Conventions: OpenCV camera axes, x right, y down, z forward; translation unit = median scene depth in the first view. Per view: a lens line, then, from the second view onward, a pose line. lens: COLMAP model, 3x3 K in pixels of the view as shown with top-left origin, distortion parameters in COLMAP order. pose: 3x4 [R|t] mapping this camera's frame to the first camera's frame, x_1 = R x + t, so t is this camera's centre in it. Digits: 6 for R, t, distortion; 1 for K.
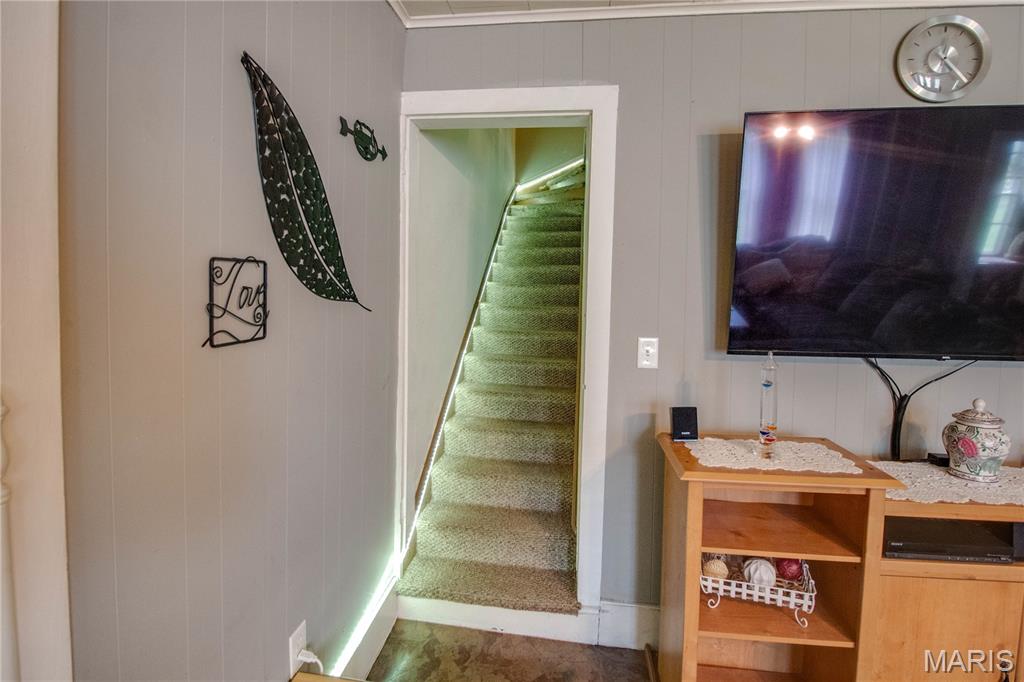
lens RADIAL K [[504.6, 0, 511.1], [0, 504.6, 325.4], [0, 0, 1]] dist [-0.002987, -0.011398]
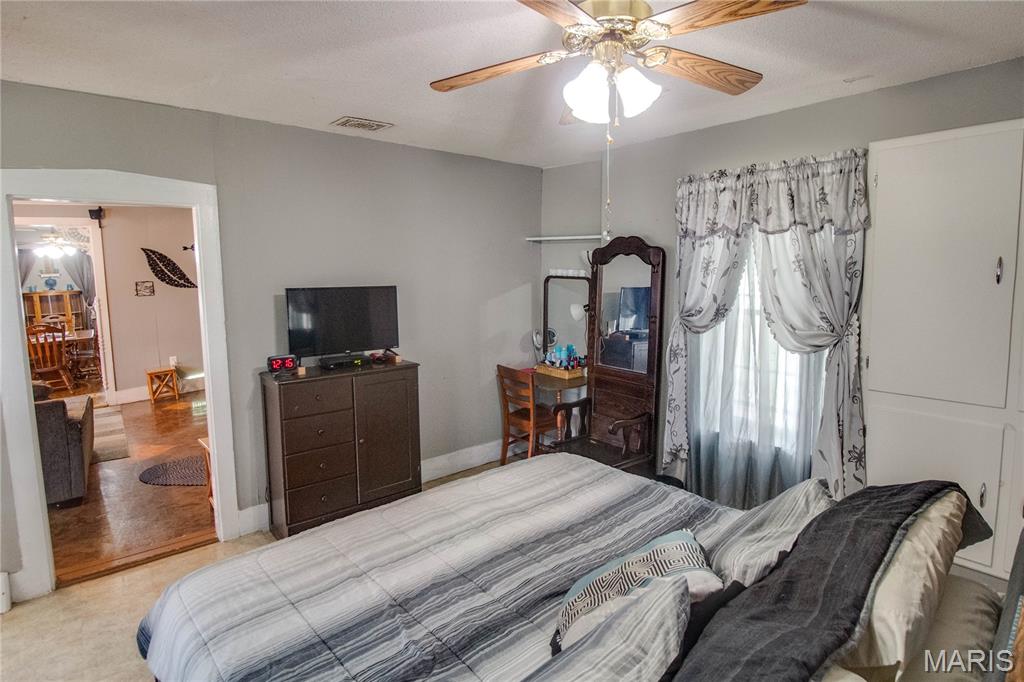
lens RADIAL K [[504.6, 0, 511.1], [0, 504.6, 325.4], [0, 0, 1]] dist [-0.002987, -0.011398]
pose [[0.745659, 0.049321, -0.664500, 4.299863], [-0.019386, 0.998440, 0.052353, -0.005506], [0.666046, -0.026156, 0.745452, -0.360342]]
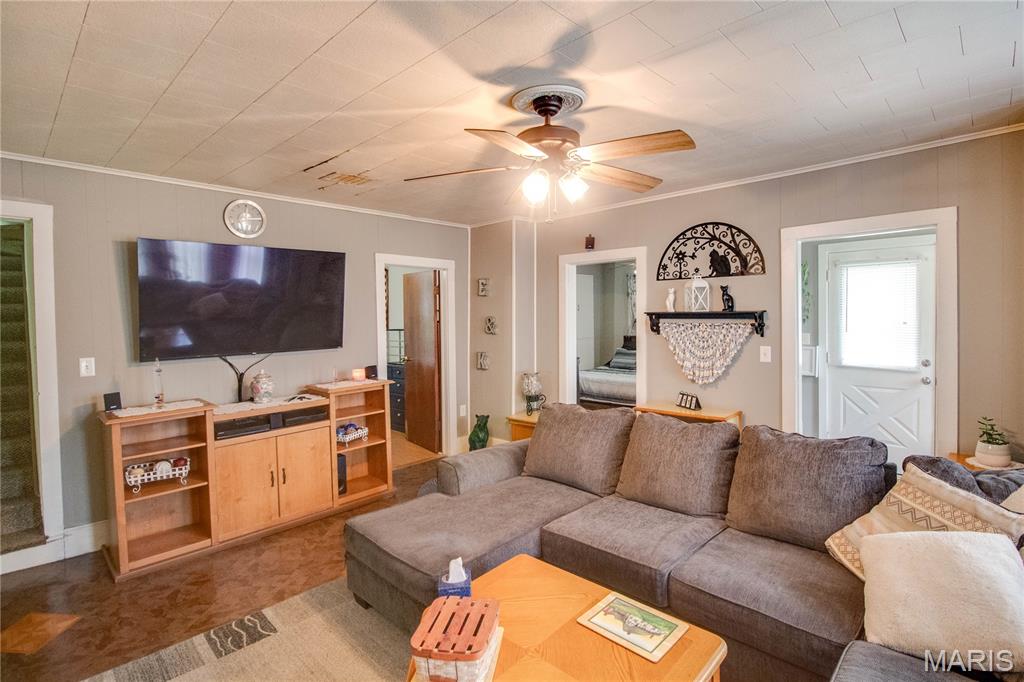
lens RADIAL K [[504.6, 0, 511.1], [0, 504.6, 325.4], [0, 0, 1]] dist [-0.002987, -0.011398]
pose [[0.605407, -0.046946, 0.794530, -0.217389], [0.077631, 0.996982, -0.000243, 0.031044], [-0.792121, 0.061827, 0.607224, -1.296415]]
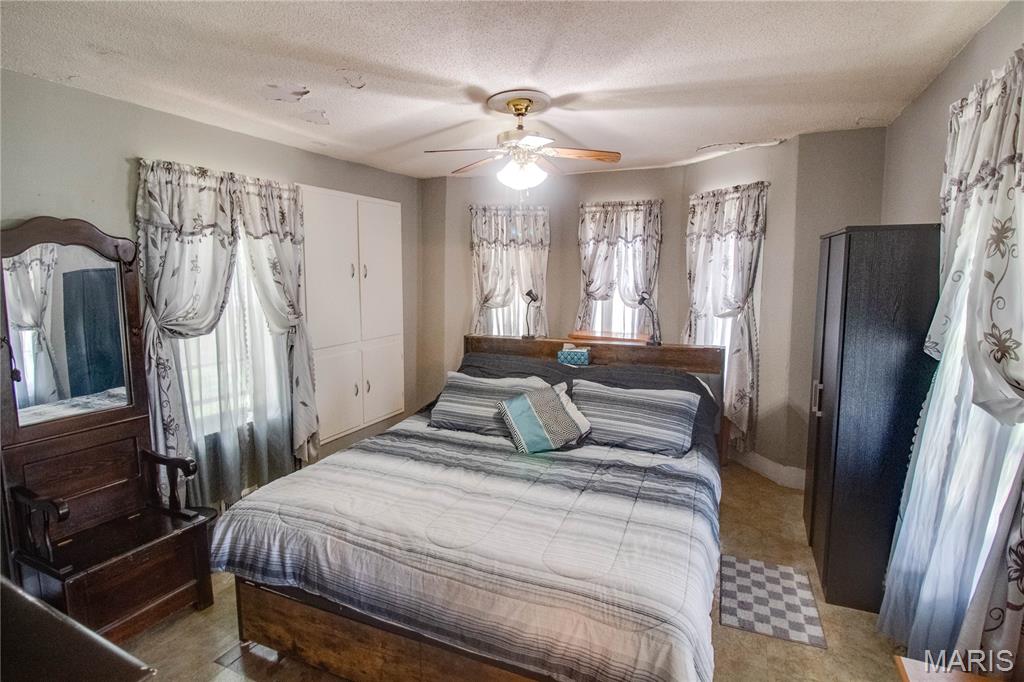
lens RADIAL K [[504.6, 0, 511.1], [0, 504.6, 325.4], [0, 0, 1]] dist [-0.002987, -0.011398]
pose [[0.324650, -0.117464, 0.938512, 2.320348], [0.058333, 0.992856, 0.104087, -0.048671], [-0.944034, 0.020955, 0.329183, -0.111099]]
